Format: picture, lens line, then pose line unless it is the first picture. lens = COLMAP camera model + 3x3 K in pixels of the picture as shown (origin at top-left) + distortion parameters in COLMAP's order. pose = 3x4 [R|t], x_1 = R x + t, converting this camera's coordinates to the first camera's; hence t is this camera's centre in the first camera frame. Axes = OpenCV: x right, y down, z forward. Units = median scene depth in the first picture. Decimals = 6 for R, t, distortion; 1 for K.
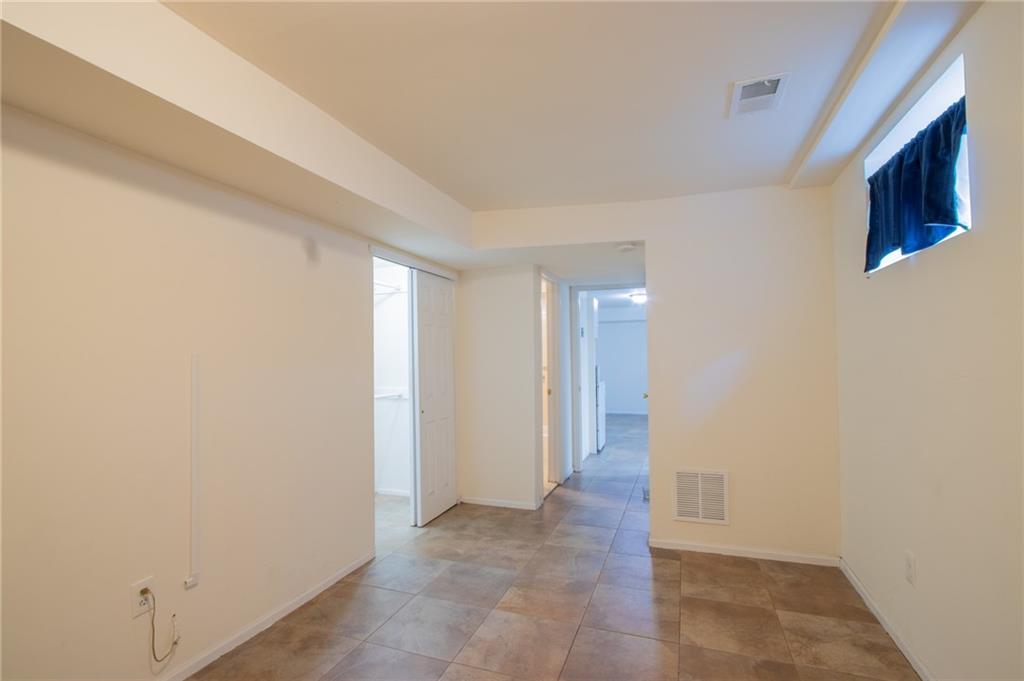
lens RADIAL K [[472.9, 0, 512.0], [0, 472.9, 346.6], [0, 0, 1]] dist [-0.015998, 0.001556]
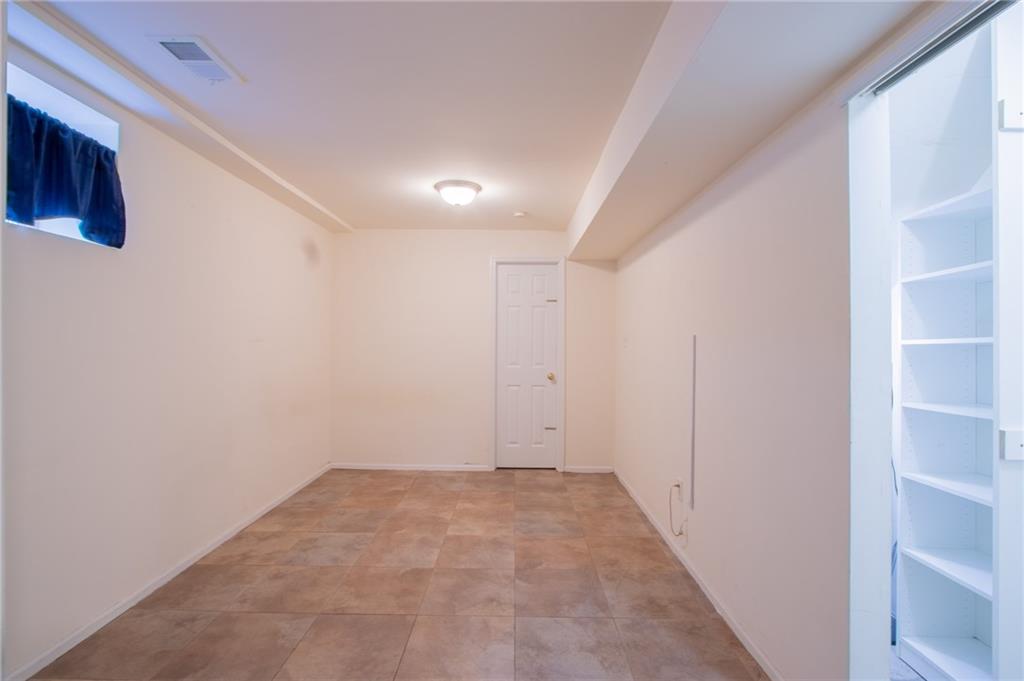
lens RADIAL K [[472.9, 0, 509.9], [0, 472.9, 340.5], [0, 0, 1]] dist [-0.015998, 0.001556]
pose [[-0.939815, 0.002890, -0.341671, 0.234658], [0.008708, 0.999842, -0.015495, 0.048018], [0.341573, -0.017538, -0.939692, 1.892920]]
